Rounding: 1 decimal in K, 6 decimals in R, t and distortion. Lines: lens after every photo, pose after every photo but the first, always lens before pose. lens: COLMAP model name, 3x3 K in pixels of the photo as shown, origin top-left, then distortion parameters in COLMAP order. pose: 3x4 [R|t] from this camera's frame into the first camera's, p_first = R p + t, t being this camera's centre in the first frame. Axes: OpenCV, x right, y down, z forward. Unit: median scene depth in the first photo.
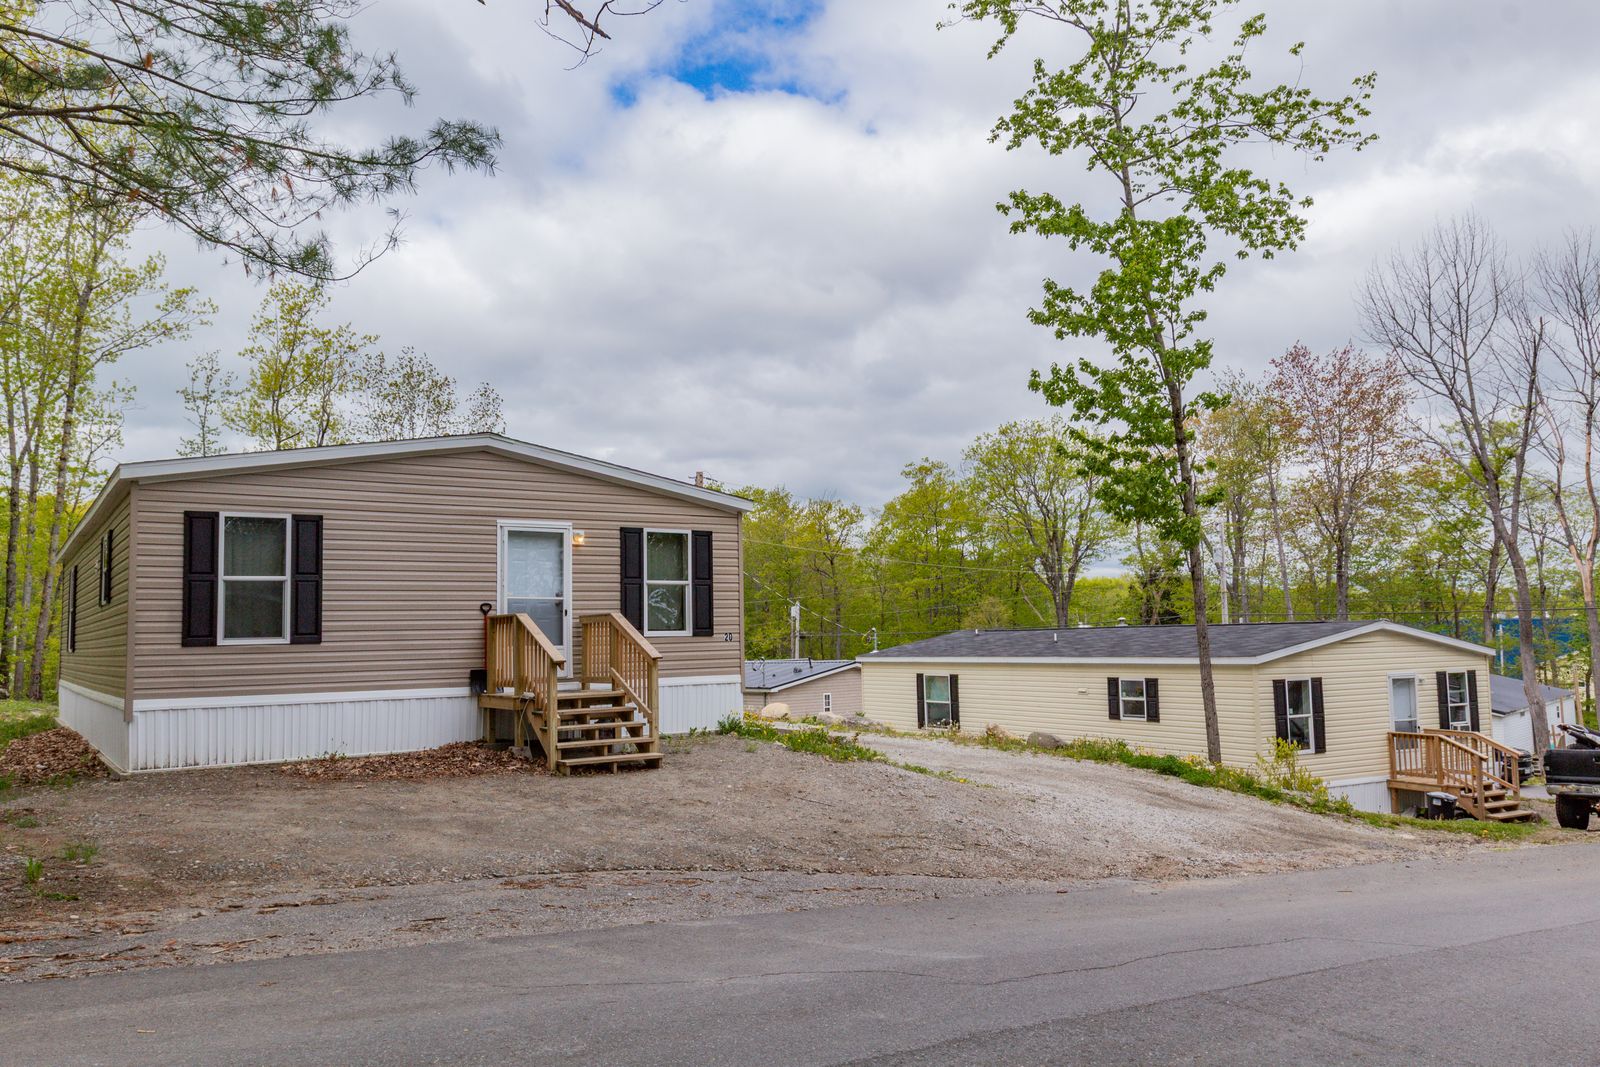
lens RADIAL K [[1209.1, 0, 800.0], [0, 1209.1, 533.5], [0, 0, 1]] dist [0.036491, -0.015001]
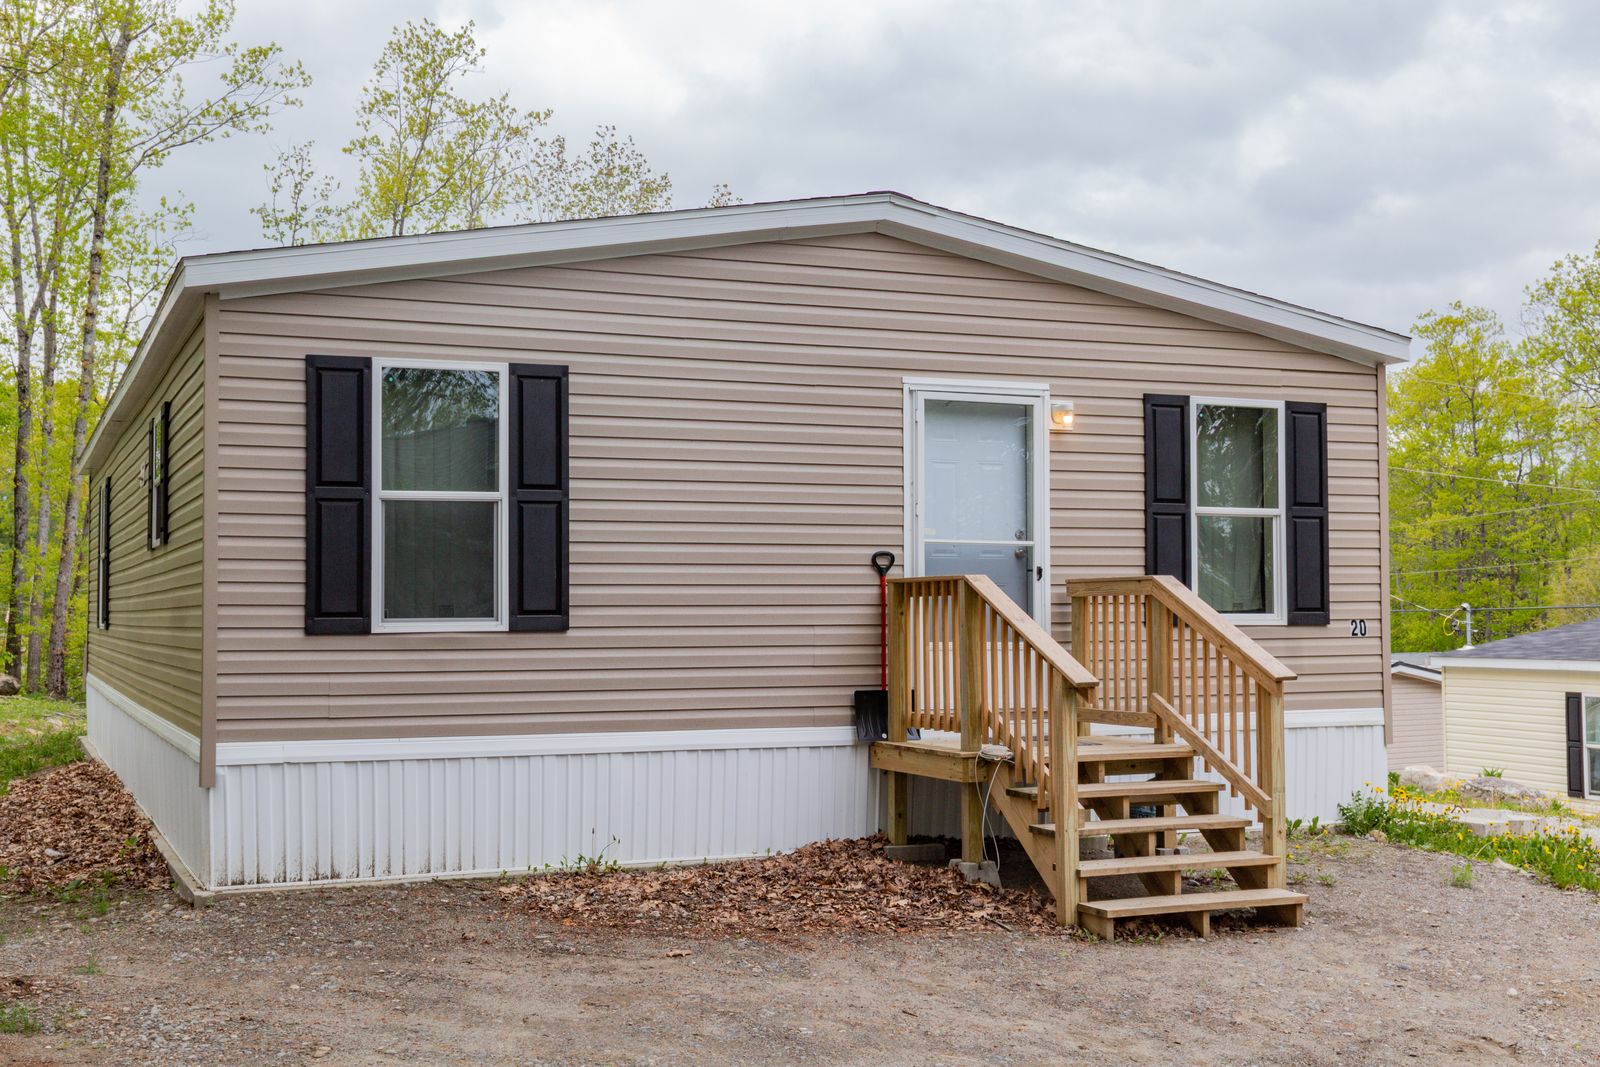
lens RADIAL K [[1880.7, 0, 793.9], [0, 1880.7, 514.8], [0, 0, 1]] dist [0.018352, -0.006482]
pose [[0.982388, 0.005536, -0.186769, -0.149579], [0.001459, 0.999303, 0.037293, 0.014737], [0.186846, -0.036909, 0.981696, 0.256725]]
